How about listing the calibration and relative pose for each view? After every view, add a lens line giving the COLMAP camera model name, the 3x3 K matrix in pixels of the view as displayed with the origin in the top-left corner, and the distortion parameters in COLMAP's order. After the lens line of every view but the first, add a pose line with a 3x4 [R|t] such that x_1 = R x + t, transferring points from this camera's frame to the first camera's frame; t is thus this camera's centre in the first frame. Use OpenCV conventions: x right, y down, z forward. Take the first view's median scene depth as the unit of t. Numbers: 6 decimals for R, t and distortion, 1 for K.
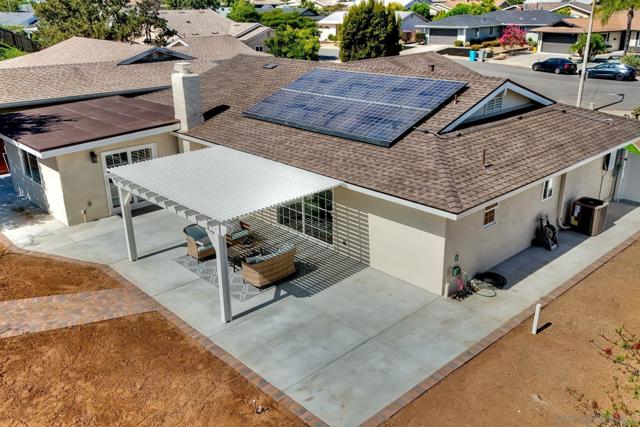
lens RADIAL K [[560.7, 0, 323.8], [0, 560.7, 212.7], [0, 0, 1]] dist [0.068449, -0.076450]
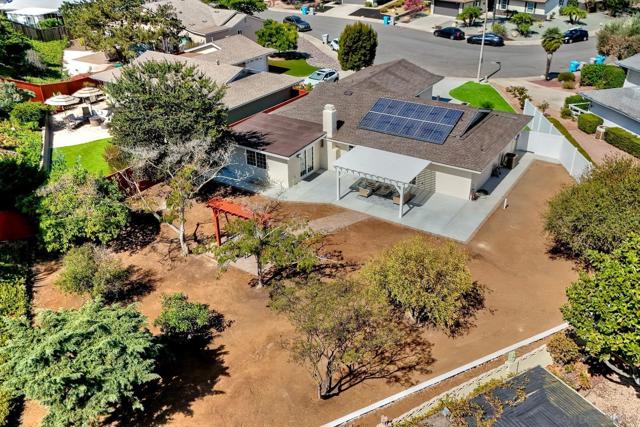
lens RADIAL K [[560.7, 0, 322.7], [0, 560.7, 210.6], [0, 0, 1]] dist [0.068449, -0.076450]
pose [[0.971327, -0.116205, 0.207412, -0.827042], [0.086301, 0.985240, 0.147835, -0.209241], [-0.221530, -0.125696, 0.967019, -1.164790]]
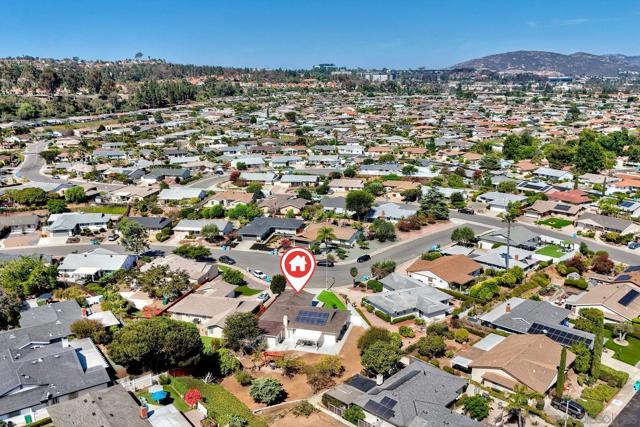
lens RADIAL K [[560.7, 0, 319.8], [0, 560.7, 211.1], [0, 0, 1]] dist [0.068449, -0.076450]
pose [[0.857662, -0.115770, 0.501013, -3.183630], [0.179110, 0.980569, -0.080028, -0.921965], [-0.482013, 0.158374, 0.861732, -5.162012]]
